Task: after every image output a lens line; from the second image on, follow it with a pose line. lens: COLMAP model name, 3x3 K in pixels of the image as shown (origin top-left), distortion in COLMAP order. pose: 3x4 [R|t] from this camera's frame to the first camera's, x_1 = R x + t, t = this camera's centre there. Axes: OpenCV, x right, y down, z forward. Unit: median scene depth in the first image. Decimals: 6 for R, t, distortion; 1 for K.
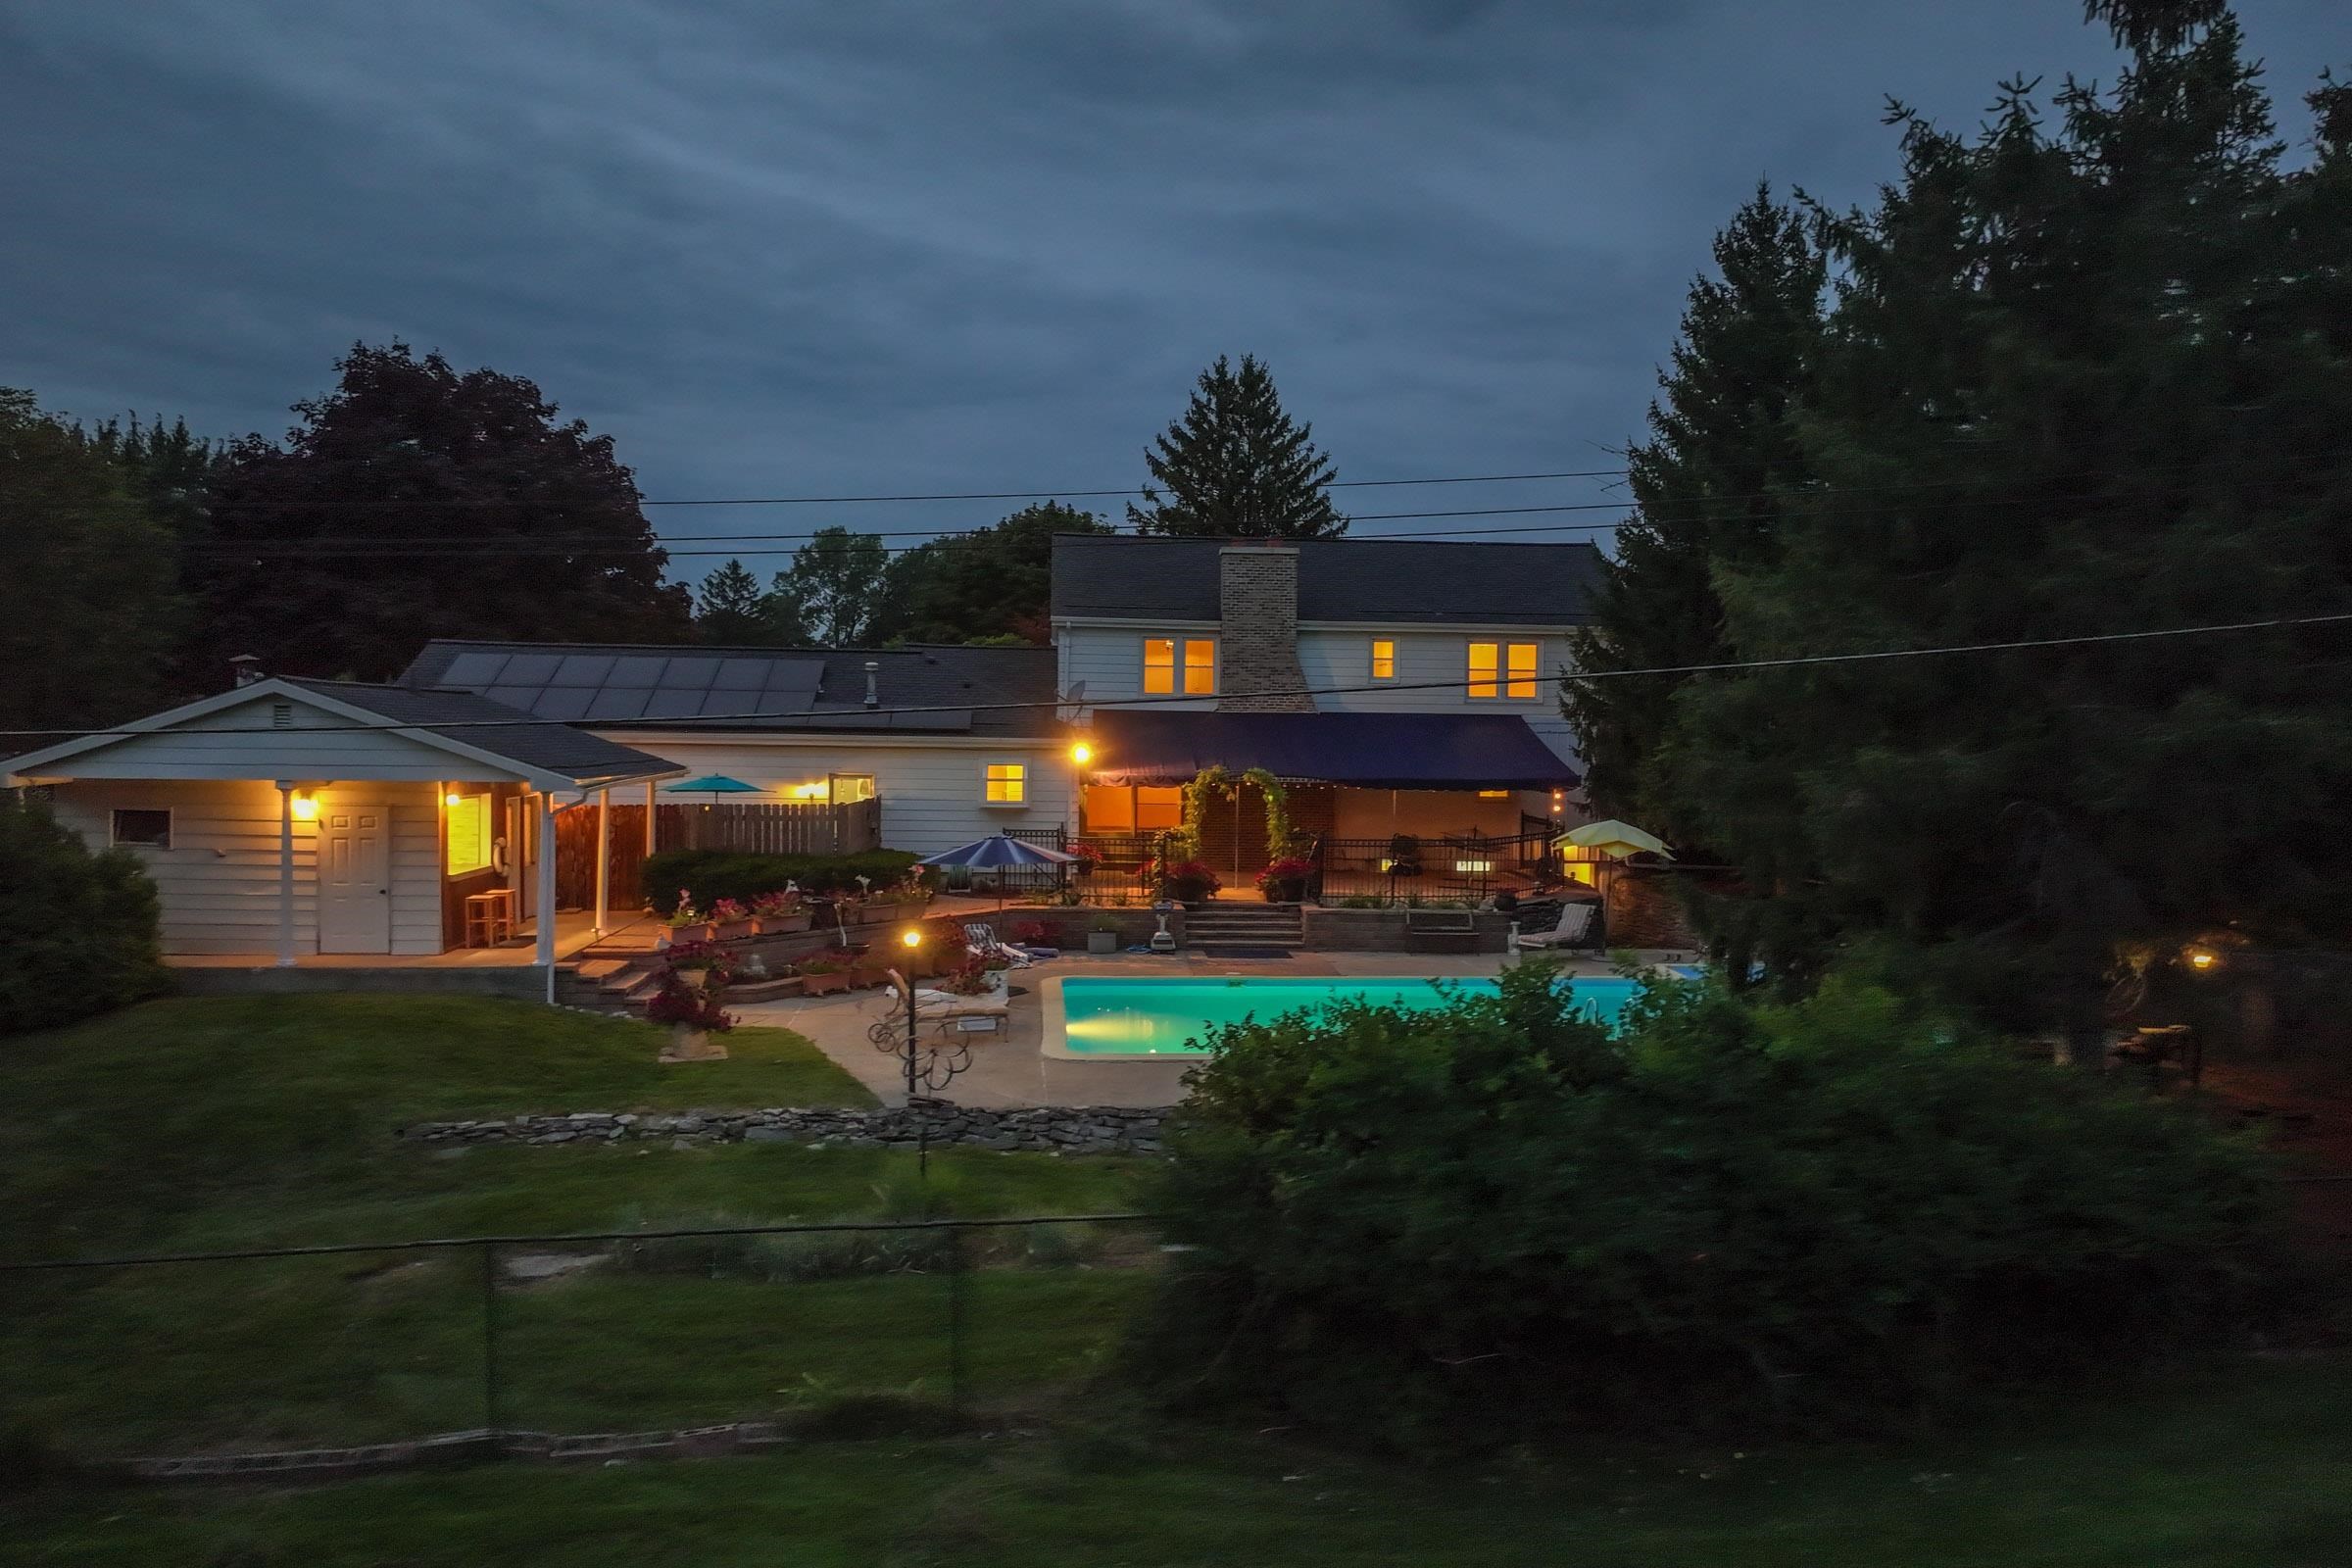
lens RADIAL K [[1656.4, 0, 1176.0], [0, 1656.4, 784.0], [0, 0, 1]] dist [0.004983, 0.006295]
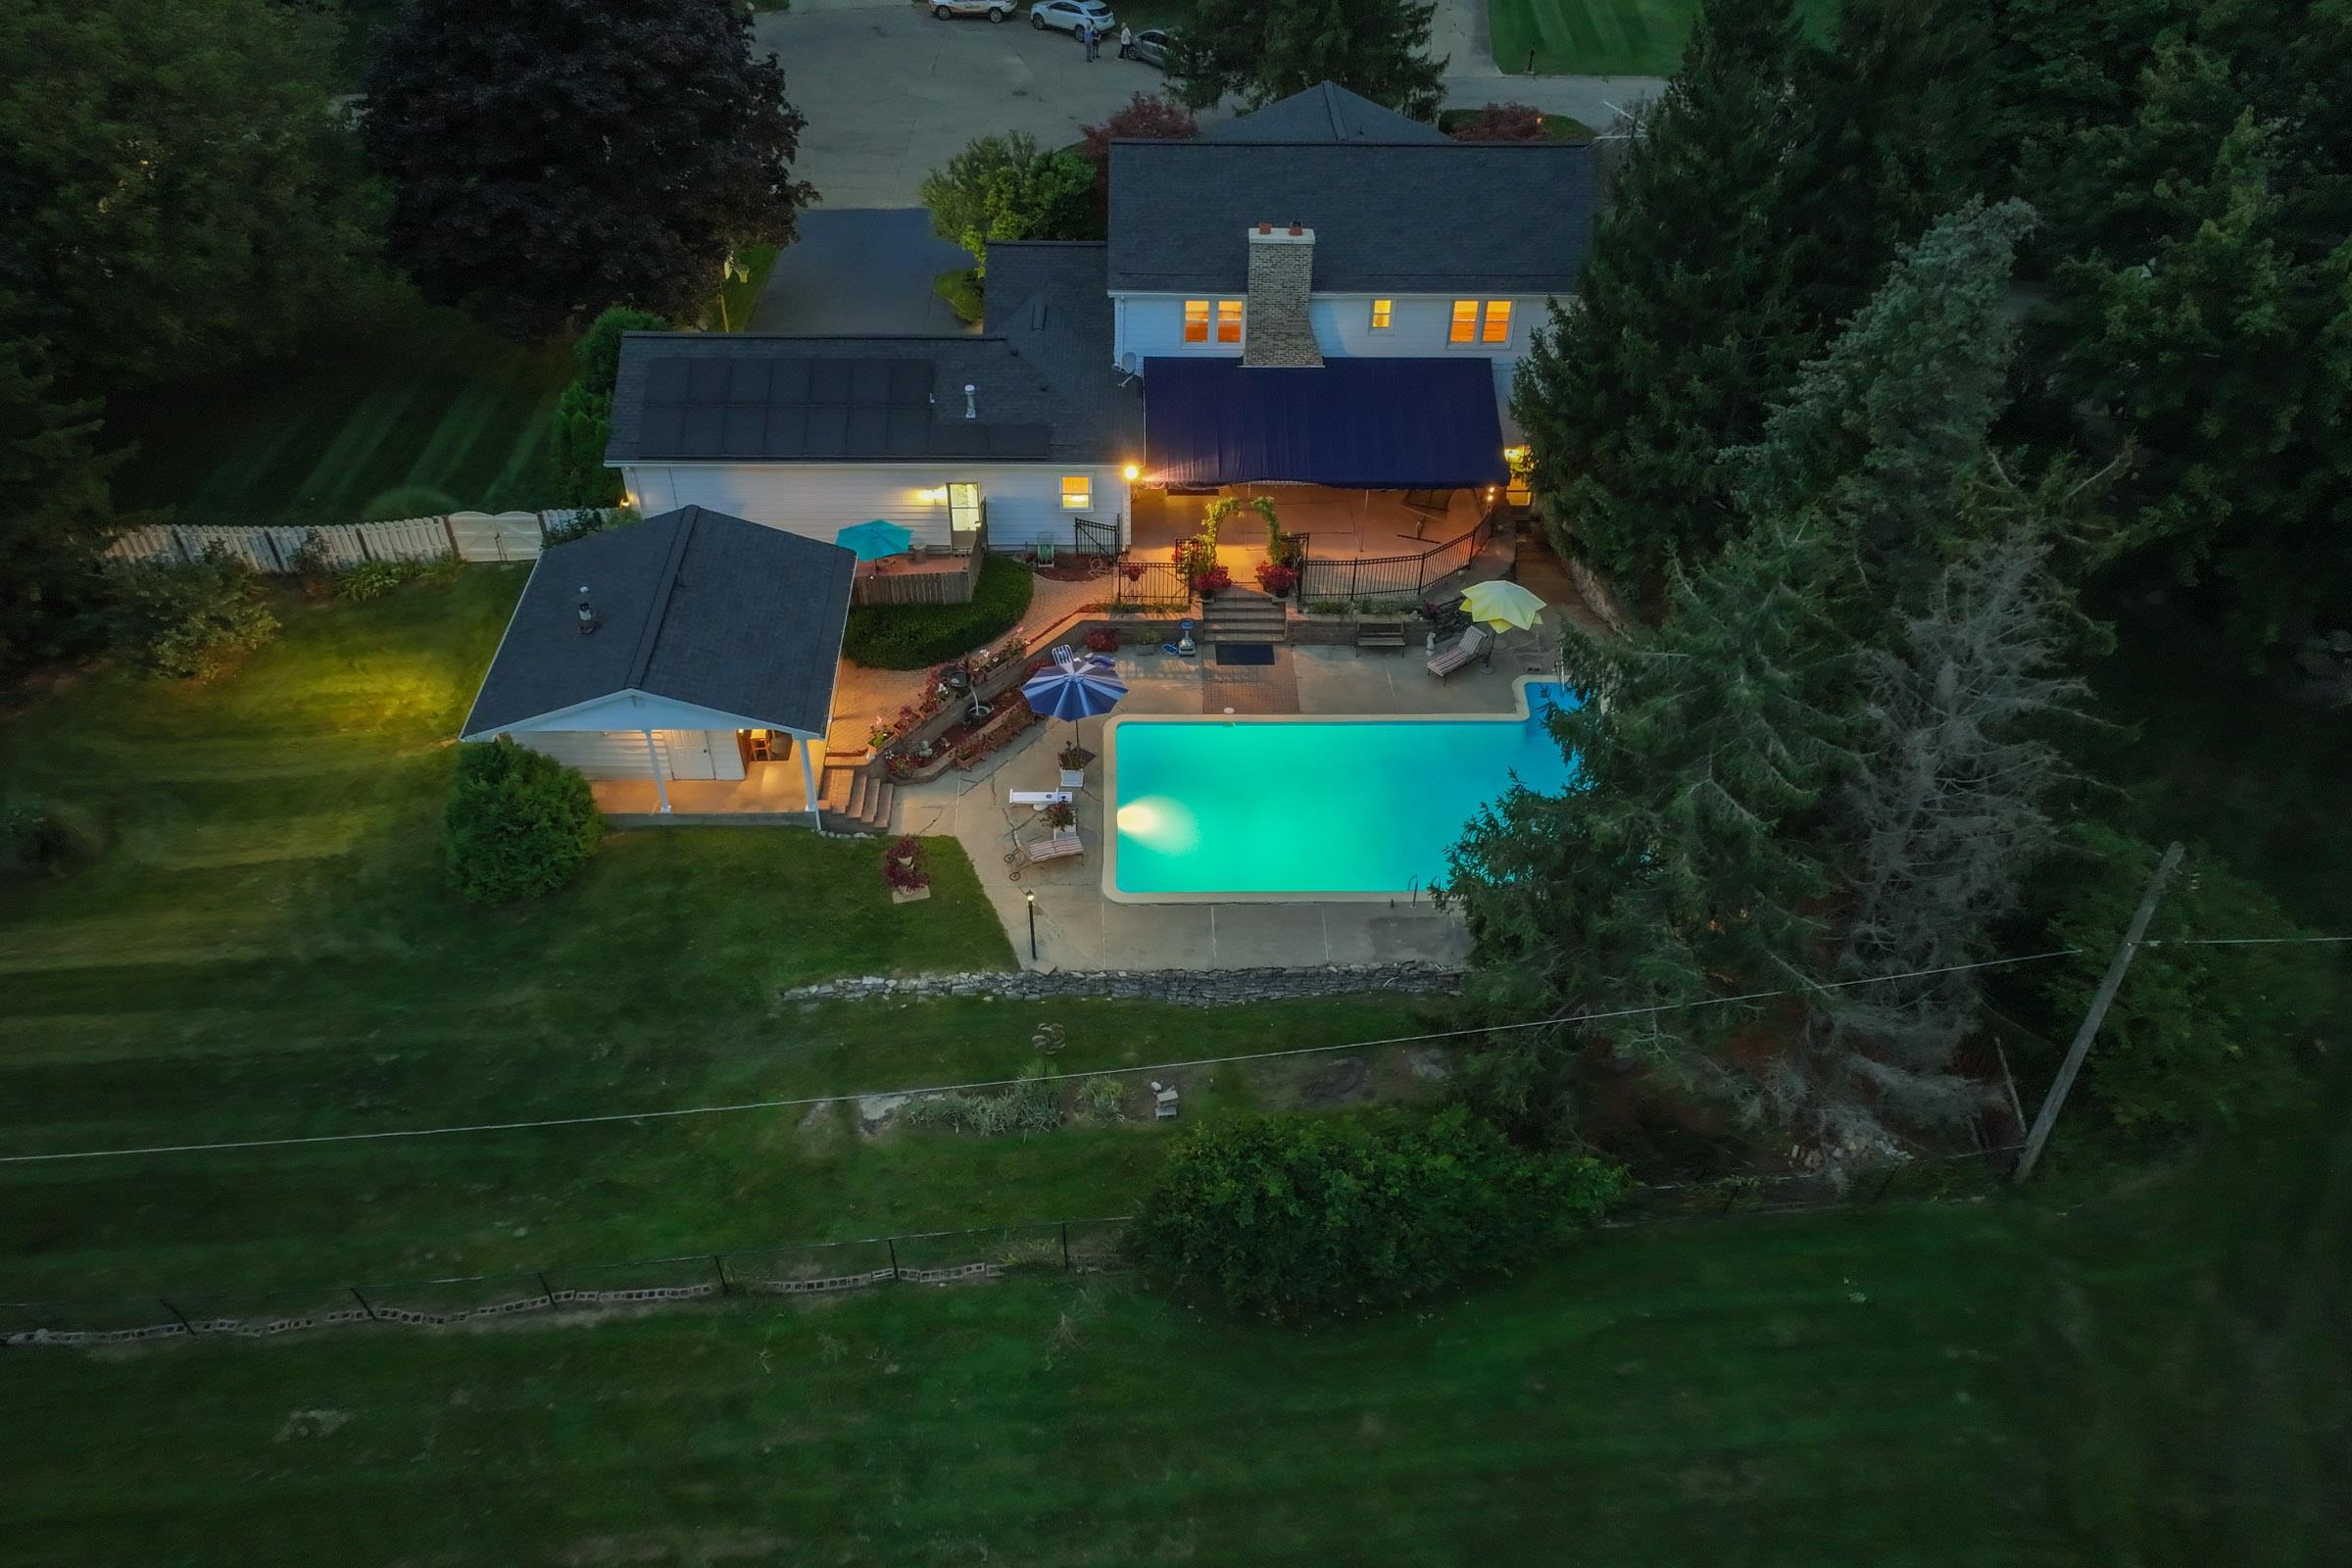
lens RADIAL K [[1656.4, 0, 1176.0], [0, 1656.4, 784.0], [0, 0, 1]] dist [0.004983, 0.006295]
pose [[0.998543, 0.036763, -0.039491, 0.040650], [-0.004063, 0.781085, 0.624411, -0.656328], [0.053801, -0.623341, 0.780097, -0.199839]]
